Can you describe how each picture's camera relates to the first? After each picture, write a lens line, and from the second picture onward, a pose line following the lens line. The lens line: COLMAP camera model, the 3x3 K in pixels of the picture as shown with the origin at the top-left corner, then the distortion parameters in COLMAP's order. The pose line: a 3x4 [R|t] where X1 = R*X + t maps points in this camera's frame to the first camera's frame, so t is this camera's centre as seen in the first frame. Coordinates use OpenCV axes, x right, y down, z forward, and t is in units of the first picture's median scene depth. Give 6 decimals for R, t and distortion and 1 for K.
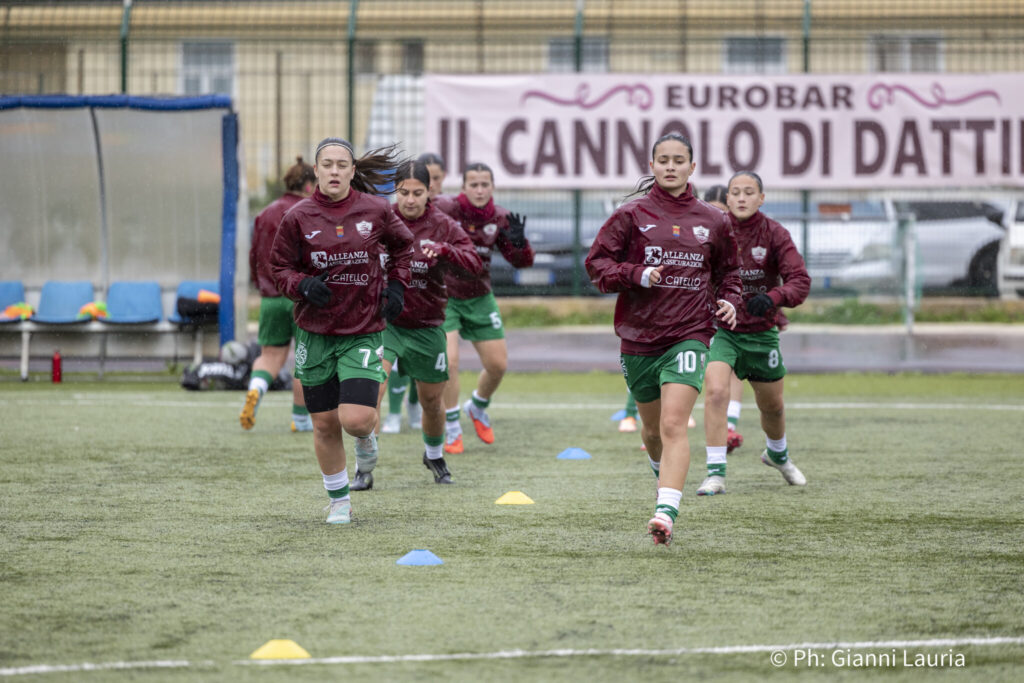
lens RADIAL K [[7108.9, 0, 511.6], [0, 7108.9, 340.9], [0, 0, 1]] dist [-0.625447, 0.000000]
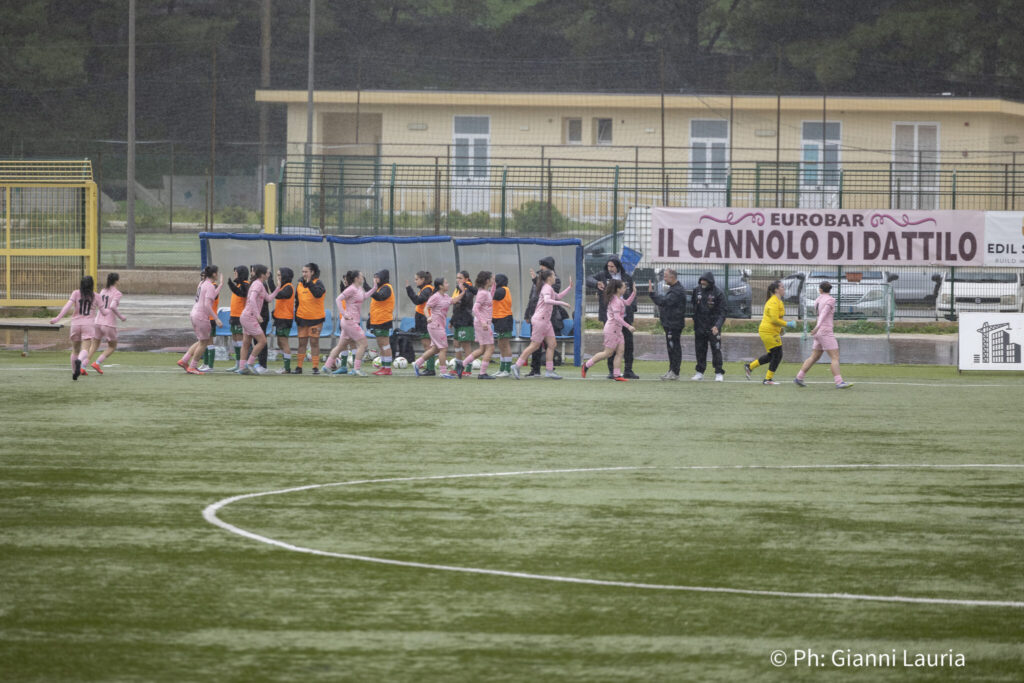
lens RADIAL K [[7108.9, 0, 511.6], [0, 7108.9, 342.0], [0, 0, 1]] dist [-0.625447, 0.000000]
pose [[0.999873, 0.011622, -0.010950, -0.029651], [-0.011462, 0.999829, 0.014527, -0.027957], [0.011117, -0.014399, 0.999835, -1.024581]]
